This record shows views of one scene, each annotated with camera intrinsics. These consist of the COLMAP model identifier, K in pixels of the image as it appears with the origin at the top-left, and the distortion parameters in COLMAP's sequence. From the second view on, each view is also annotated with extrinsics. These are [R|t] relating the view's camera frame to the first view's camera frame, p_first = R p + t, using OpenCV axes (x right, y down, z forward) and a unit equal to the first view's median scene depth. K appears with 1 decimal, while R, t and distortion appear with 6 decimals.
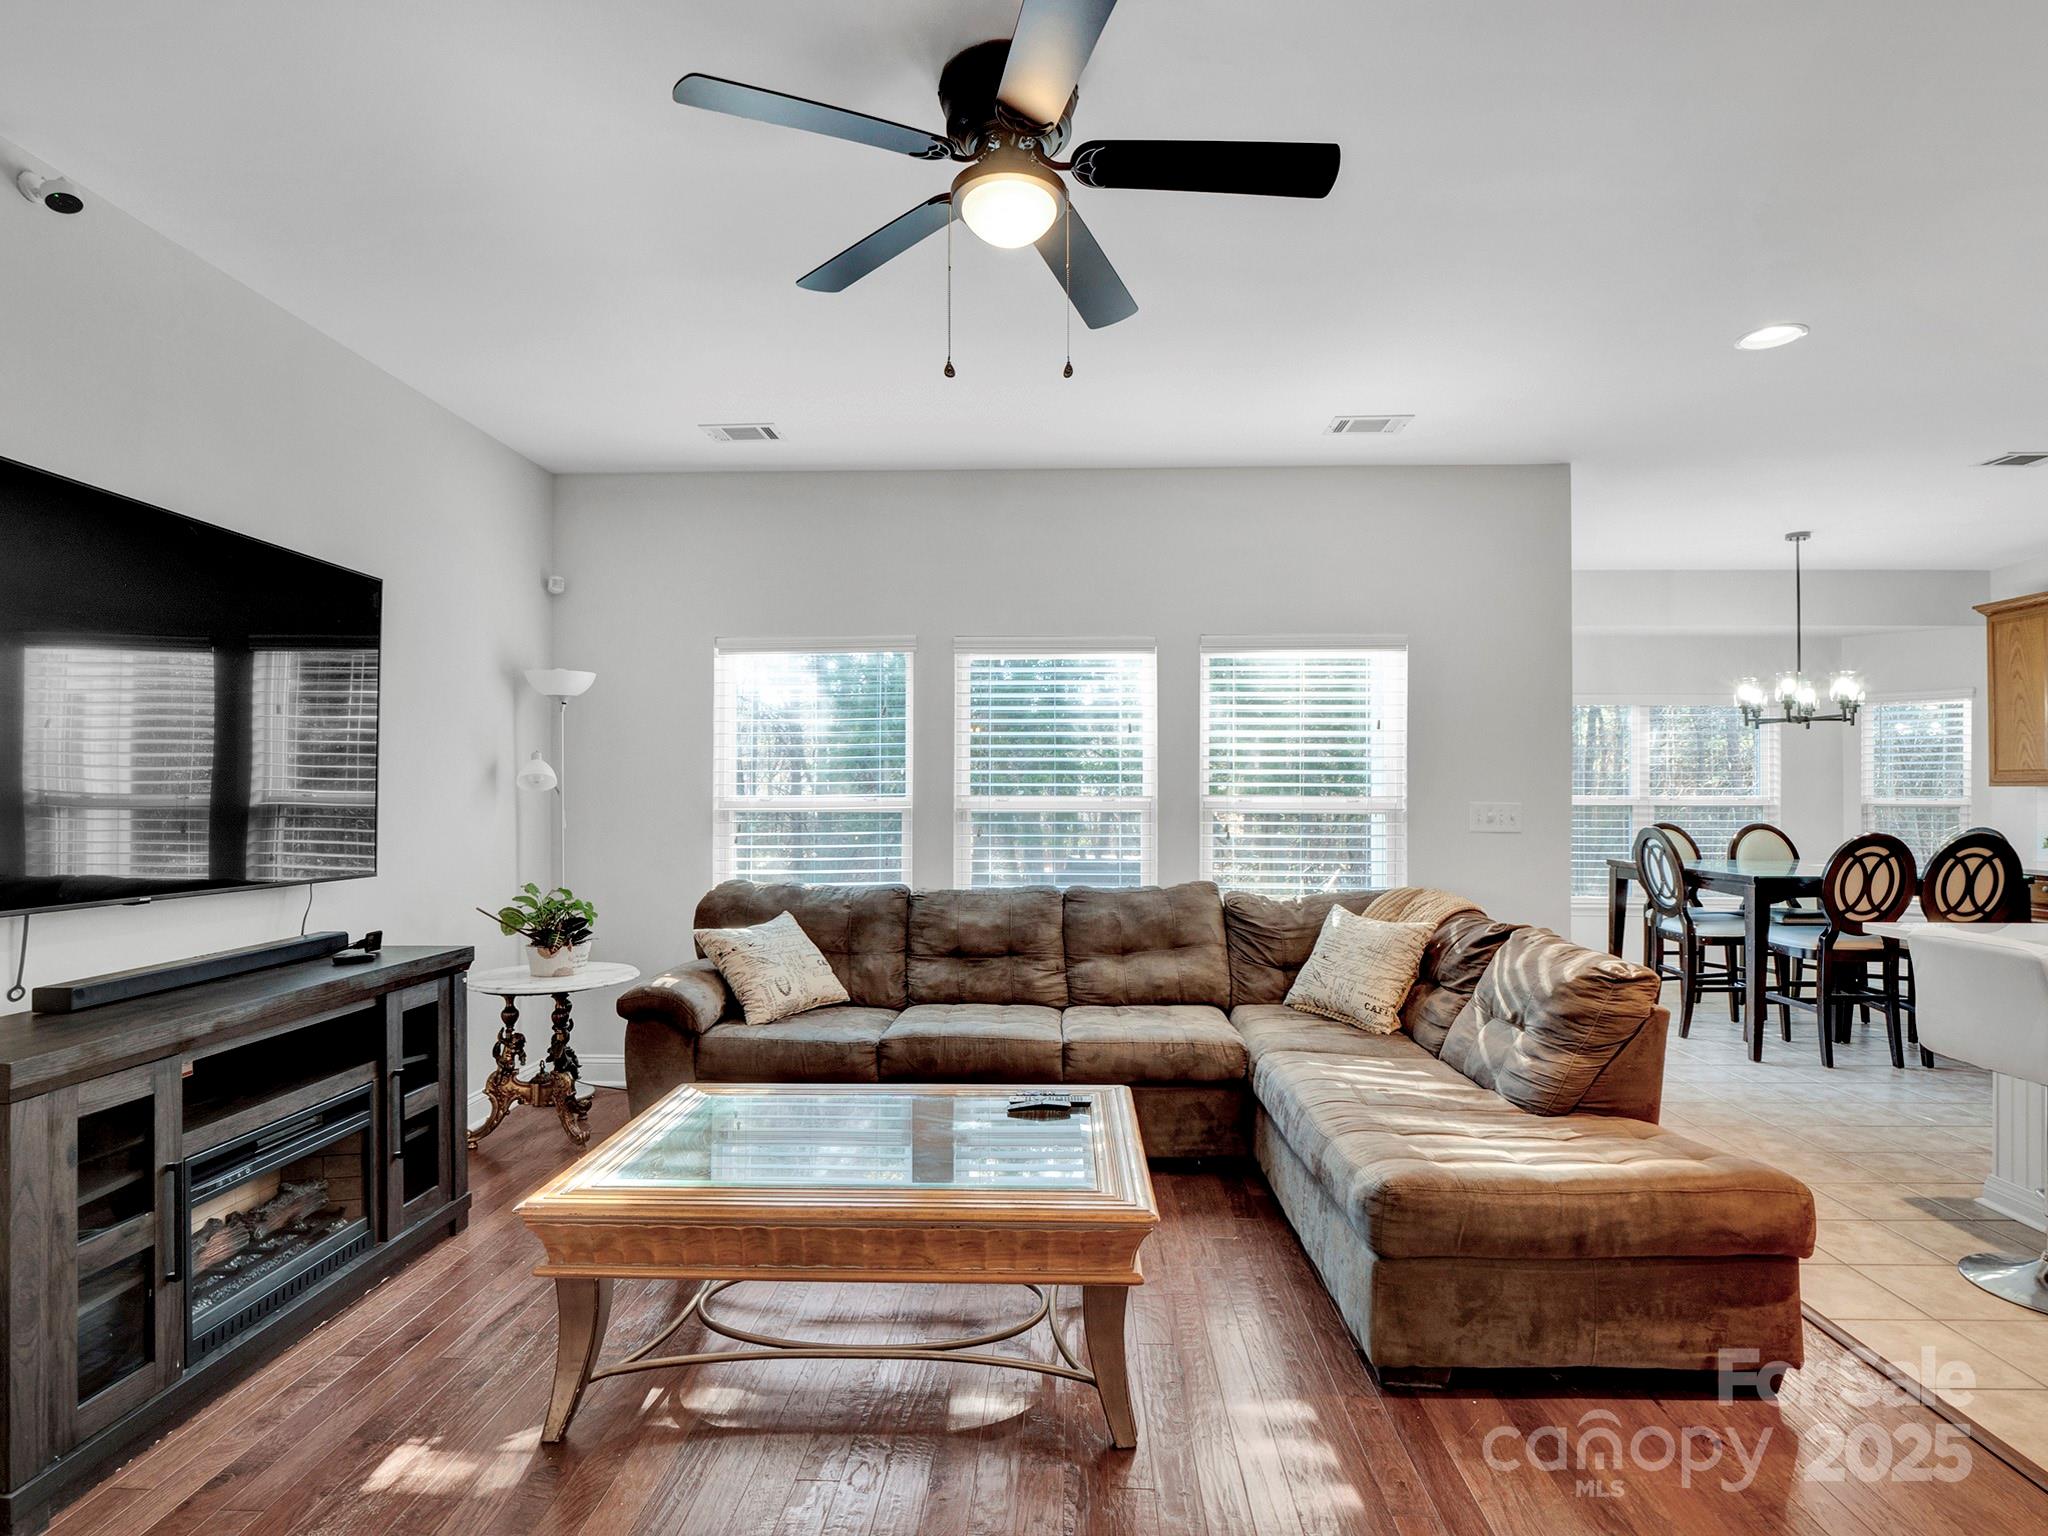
lens RADIAL K [[1033.8, 0, 1021.8], [0, 1033.8, 792.9], [0, 0, 1]] dist [-0.004114, -0.002238]
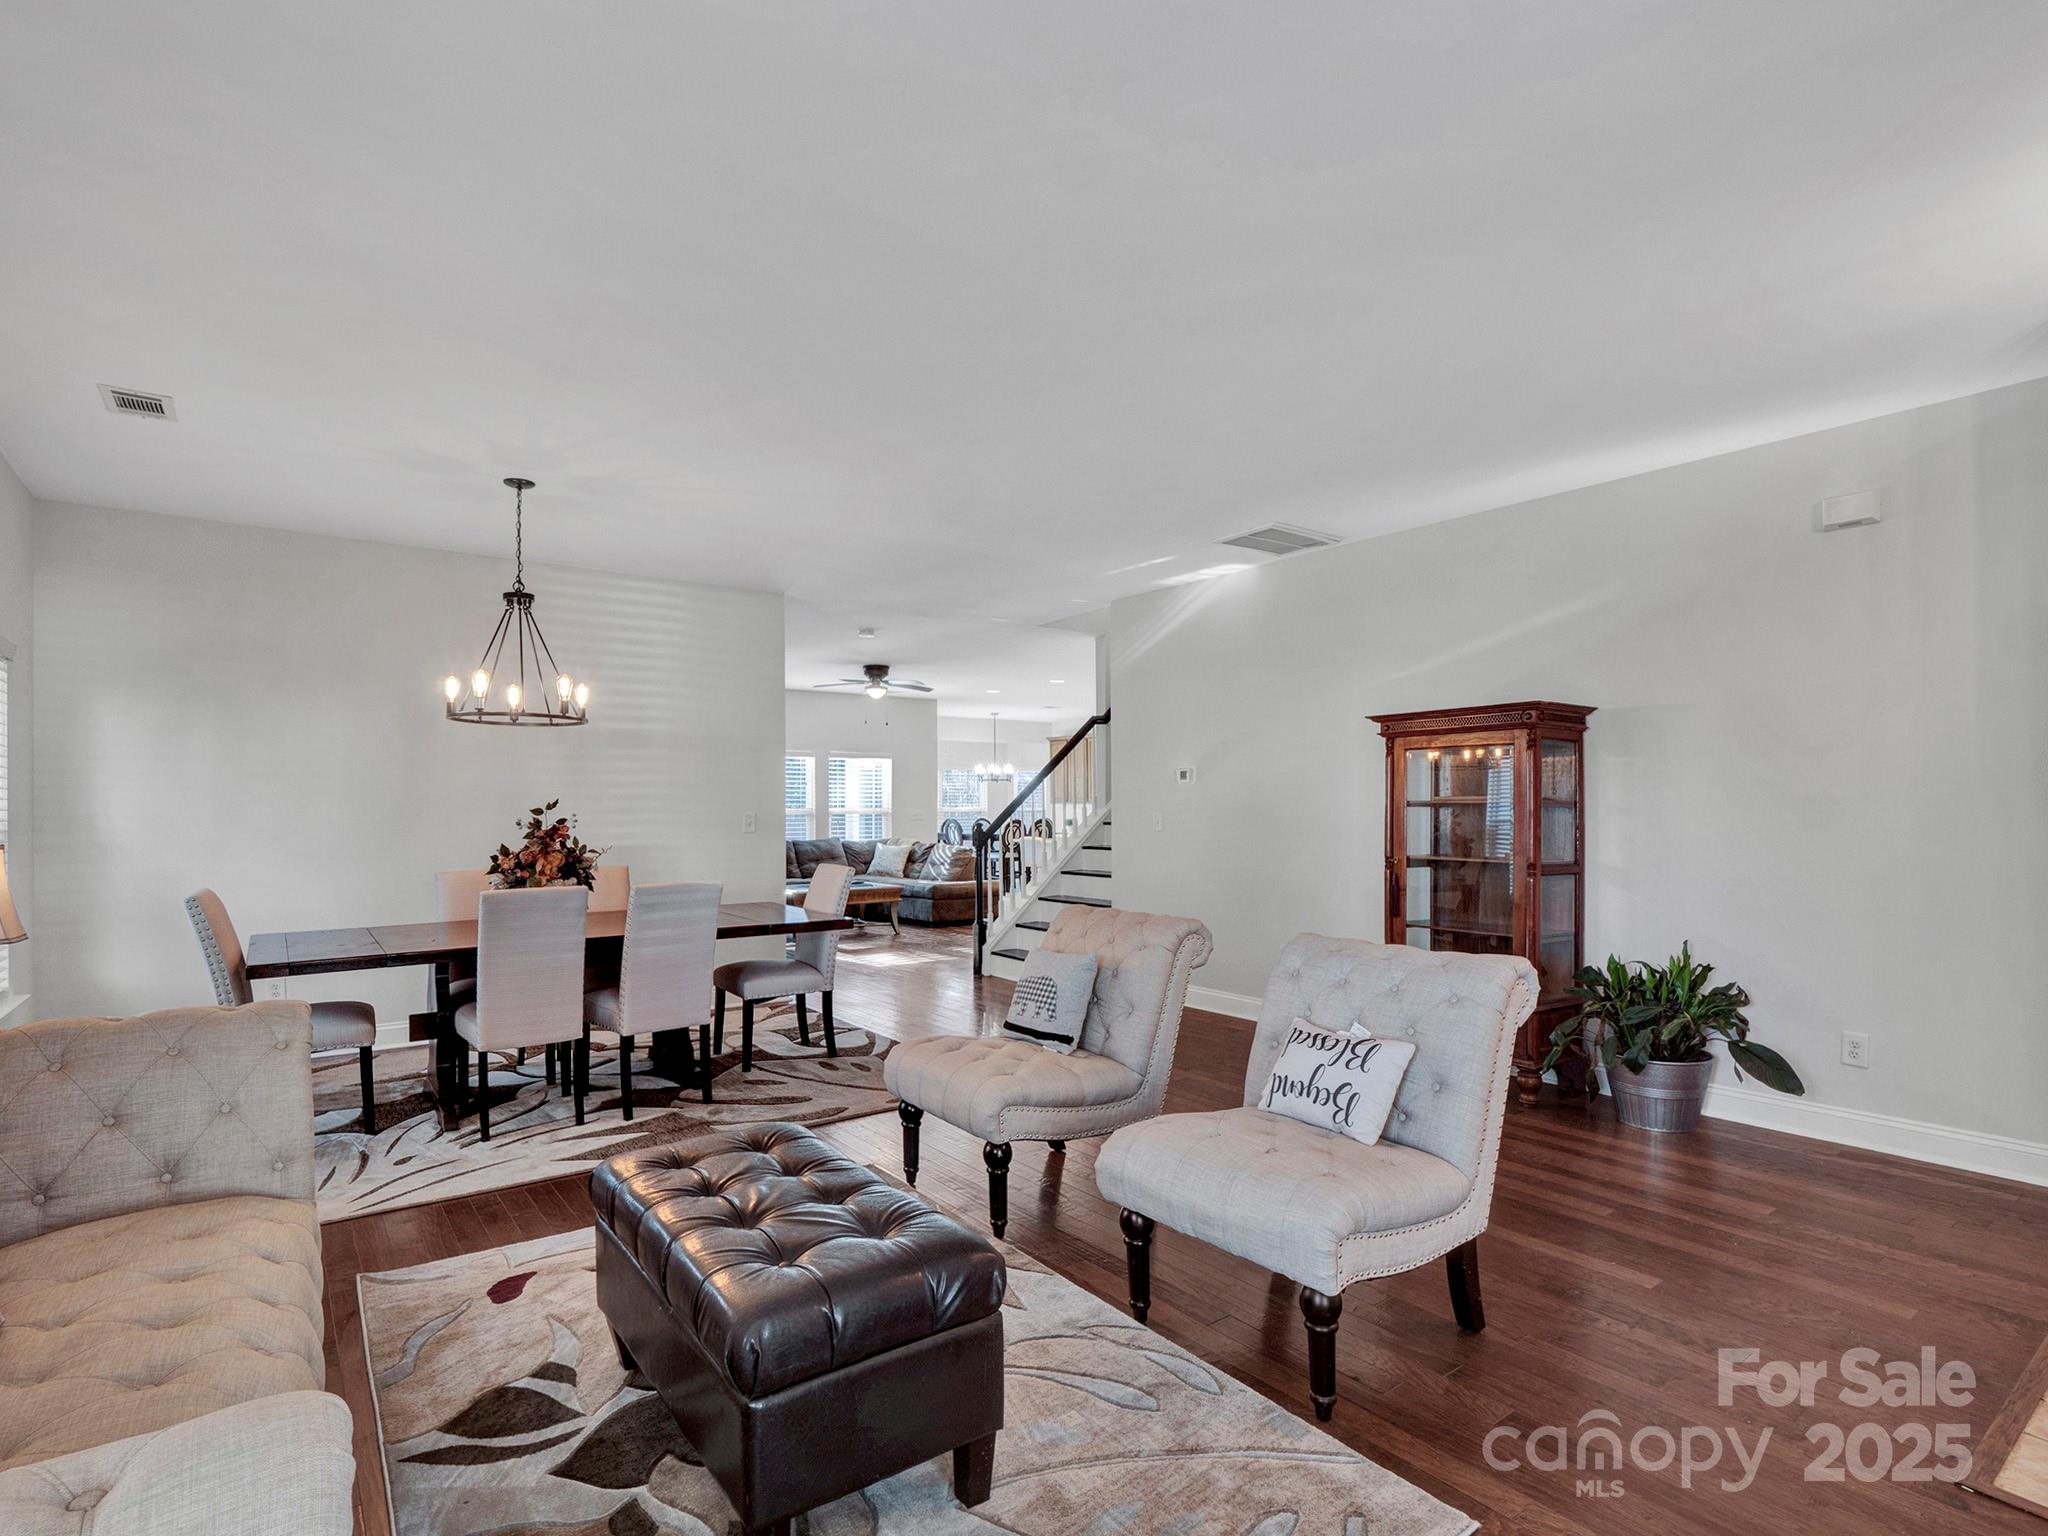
lens RADIAL K [[1024.1, 0, 999.6], [0, 1024.1, 806.7], [0, 0, 1]] dist [0.000664, -0.001544]
pose [[0.788730, -0.001649, 0.614738, -1.223047], [0.000622, 0.999998, 0.001885, -0.005941], [-0.614739, -0.001105, 0.788729, -1.552153]]
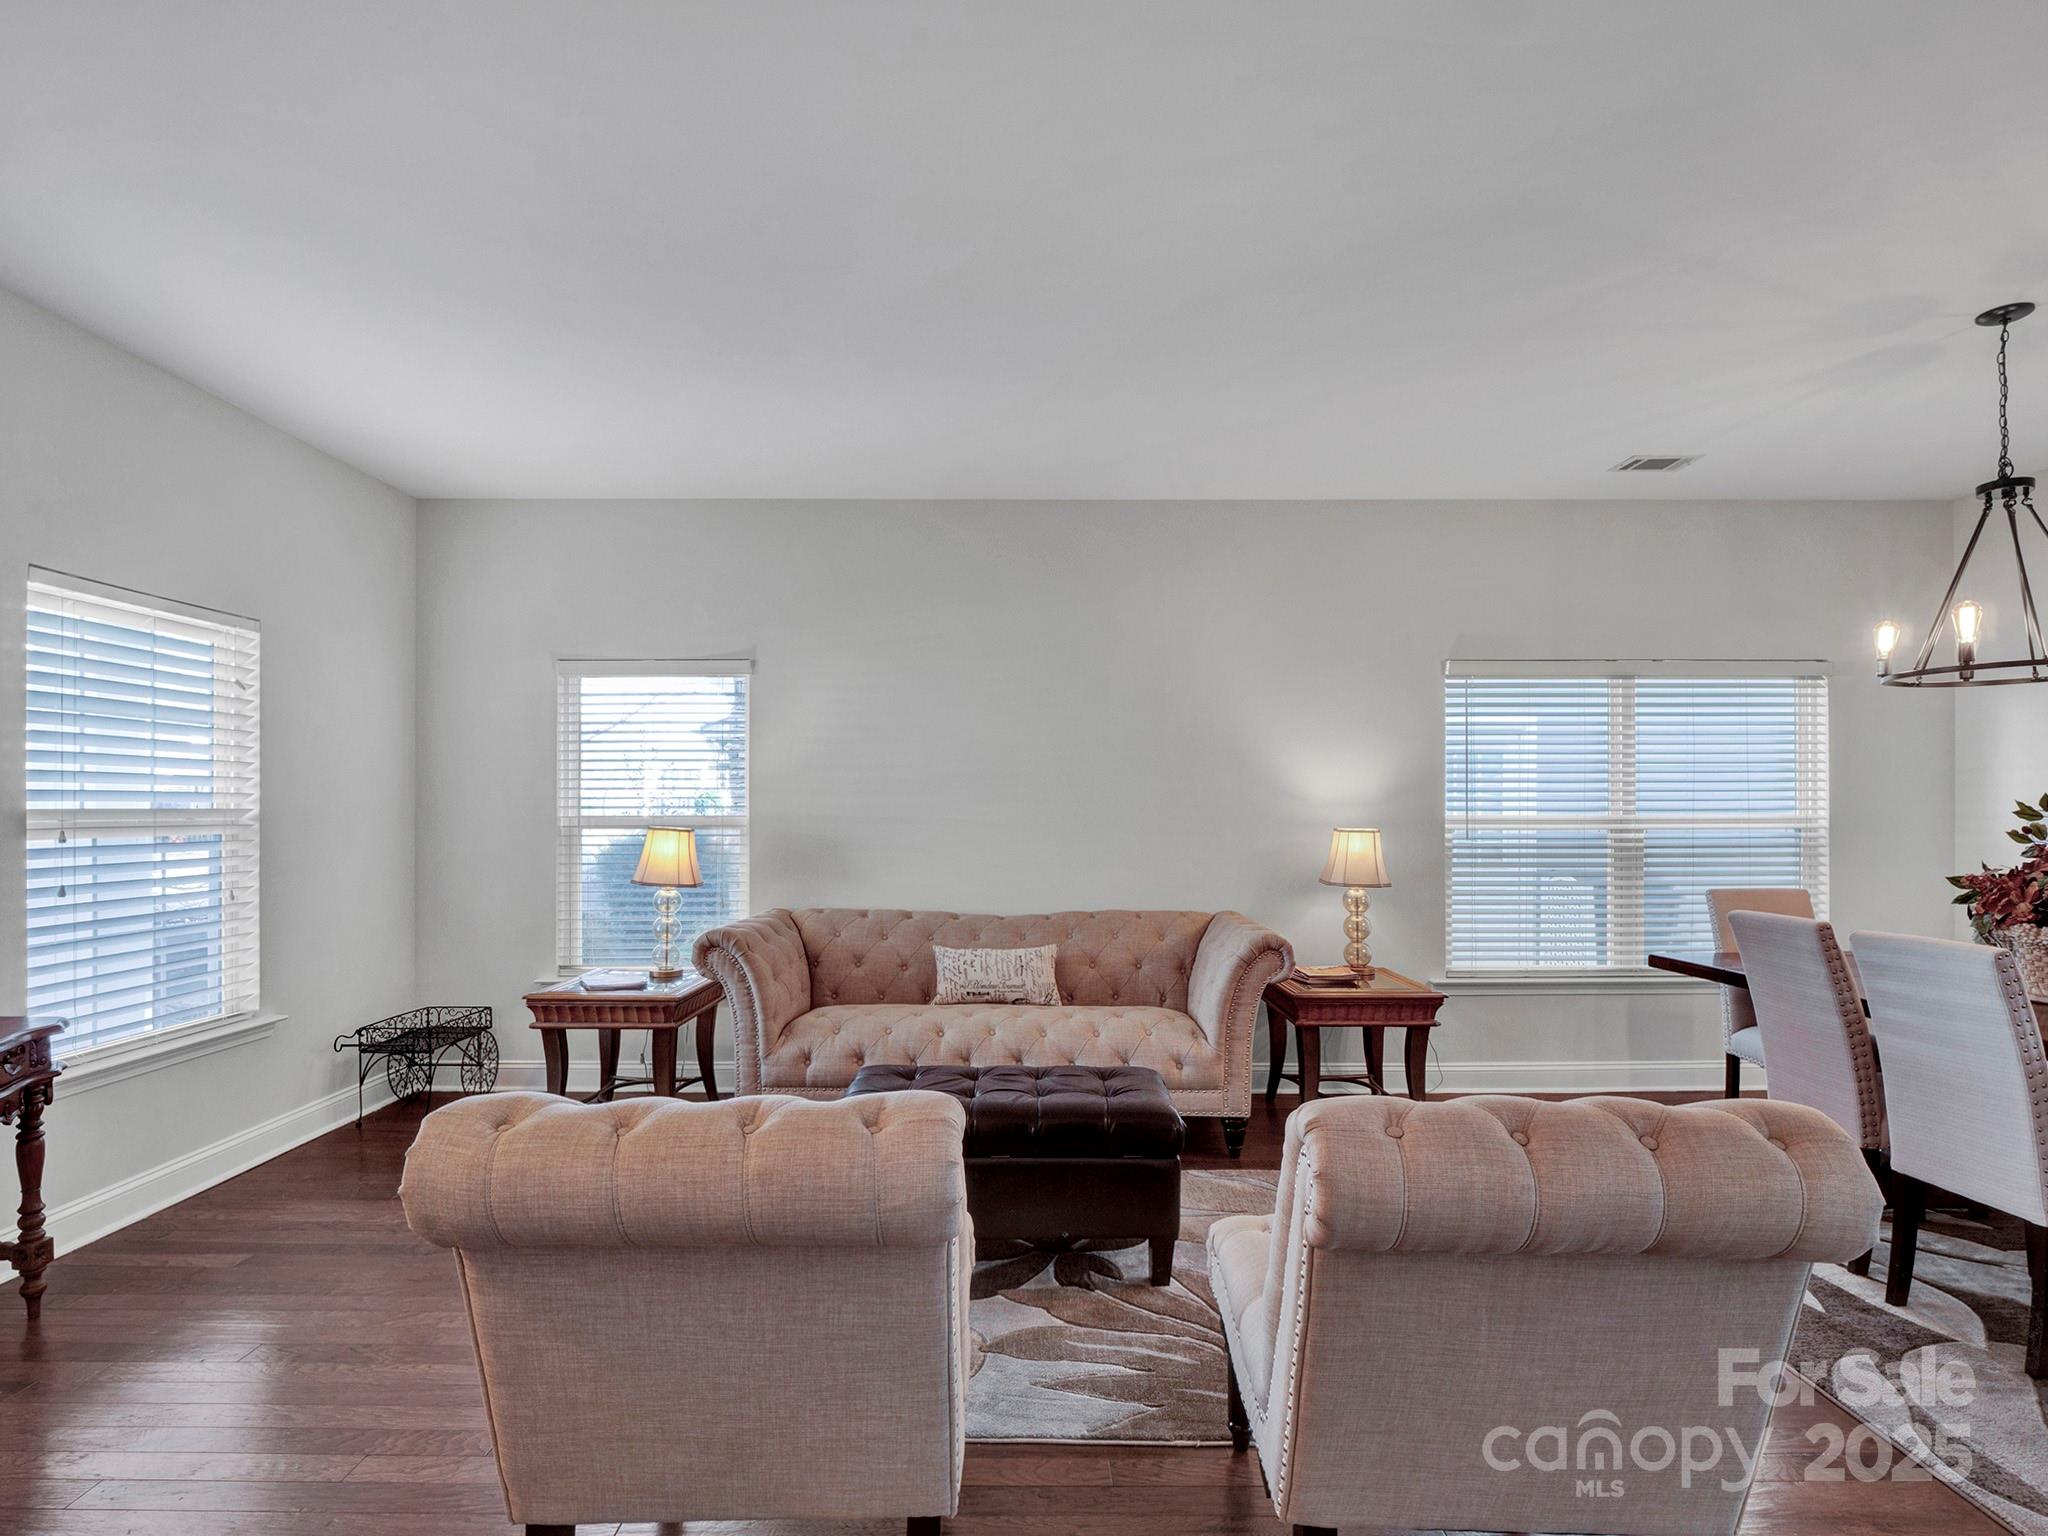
lens RADIAL K [[1026.2, 0, 1031.2], [0, 1026.2, 806.7], [0, 0, 1]] dist [-0.004462, -0.001438]
pose [[0.044228, -0.002550, -0.999018, -0.335467], [0.002930, 0.999993, -0.002423, -0.004640], [0.999017, -0.002820, 0.044235, -1.116609]]
